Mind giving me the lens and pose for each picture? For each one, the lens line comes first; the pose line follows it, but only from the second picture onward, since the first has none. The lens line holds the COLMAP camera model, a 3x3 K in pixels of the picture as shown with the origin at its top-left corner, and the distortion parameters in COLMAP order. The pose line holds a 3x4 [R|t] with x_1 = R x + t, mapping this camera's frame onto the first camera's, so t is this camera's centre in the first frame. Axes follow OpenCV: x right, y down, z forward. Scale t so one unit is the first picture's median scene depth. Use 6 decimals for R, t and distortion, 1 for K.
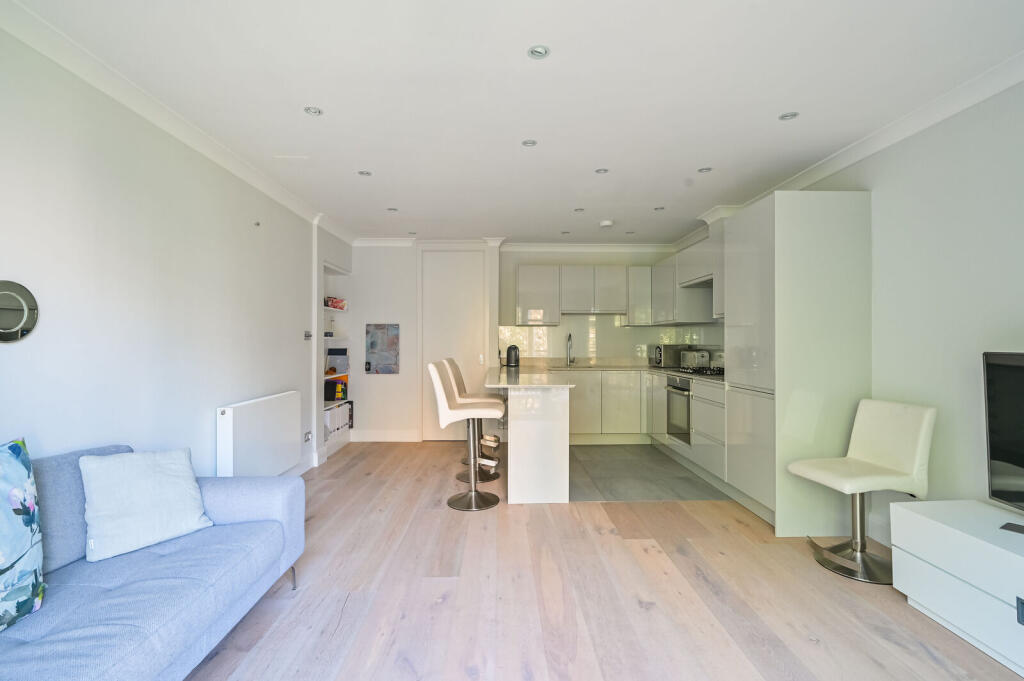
lens RADIAL K [[462.9, 0, 512.0], [0, 462.9, 340.5], [0, 0, 1]] dist [0.001241, 0.000350]
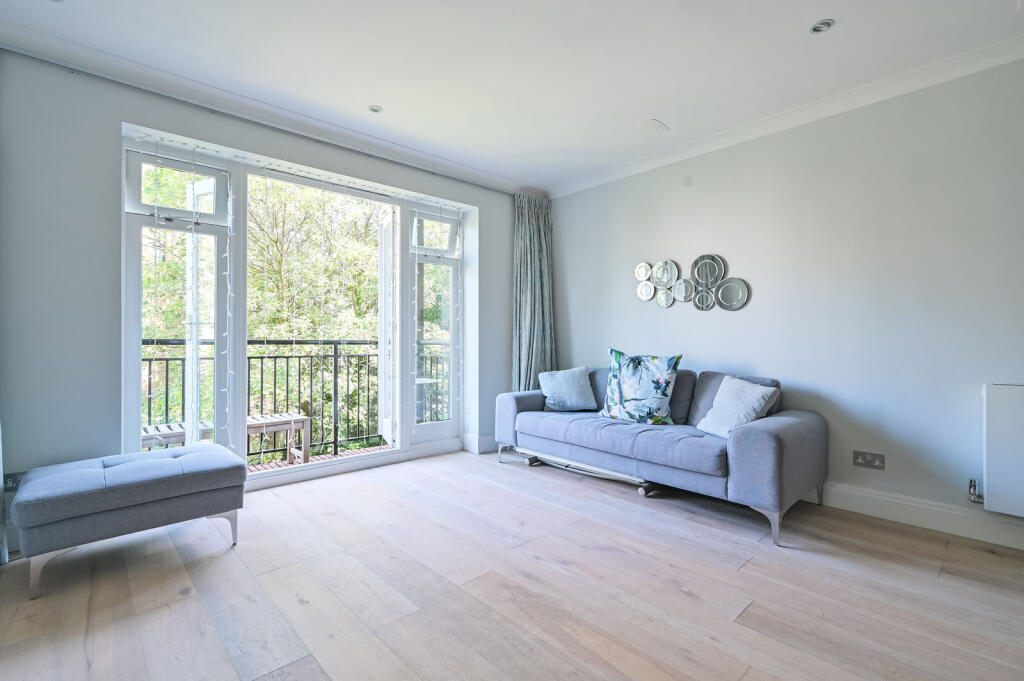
lens RADIAL K [[455.2, 0, 512.0], [0, 455.2, 340.5], [0, 0, 1]] dist [0.000722, 0.000148]
pose [[-0.743651, 0.002554, -0.668563, 0.516910], [0.003315, 0.999994, 0.000133, 0.077646], [0.668559, -0.002118, -0.743656, 1.129532]]
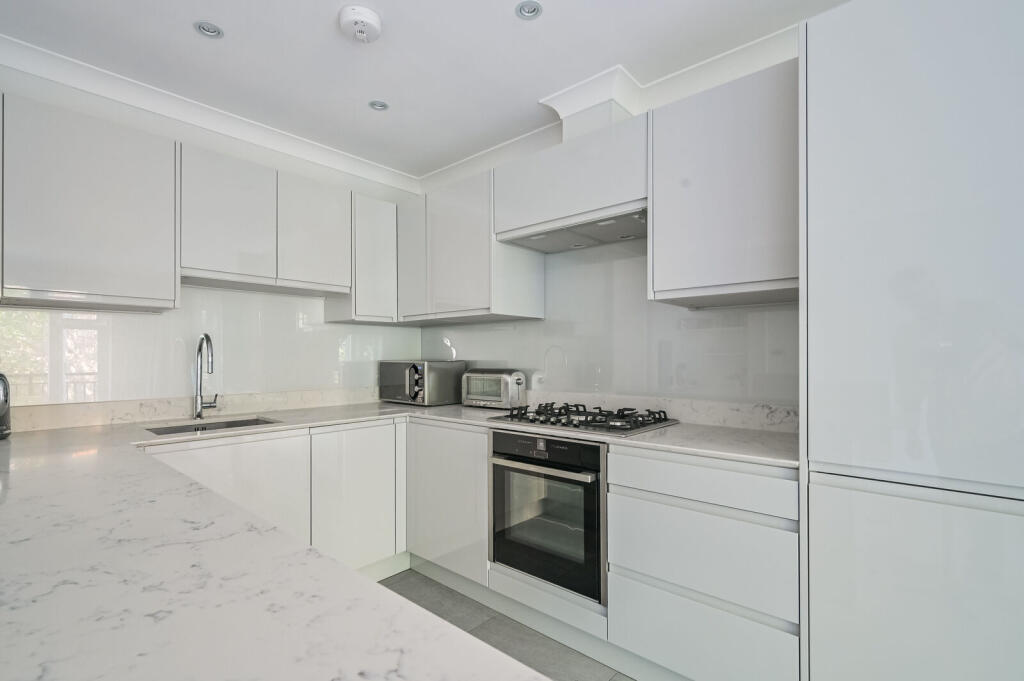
lens RADIAL K [[463.0, 0, 507.0], [0, 463.0, 351.1], [0, 0, 1]] dist [0.003604, 0.000566]
pose [[0.687573, 0.004787, 0.726099, 0.039718], [0.000156, 0.999977, -0.006740, 0.004169], [-0.726115, 0.004748, 0.687557, 1.179496]]
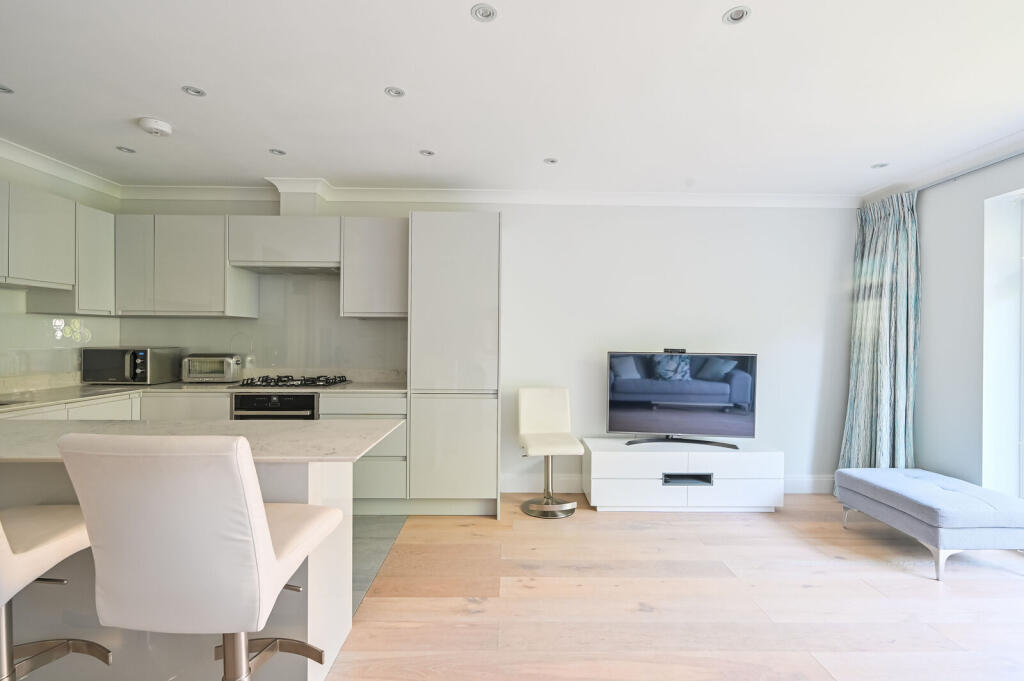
lens RADIAL K [[462.9, 0, 512.0], [0, 462.9, 340.5], [0, 0, 1]] dist [0.001241, 0.000350]
pose [[0.011236, -0.008250, 0.999903, -0.579949], [-0.011922, 0.999894, 0.008383, -0.023481], [-0.999866, -0.012015, 0.011136, 1.011243]]
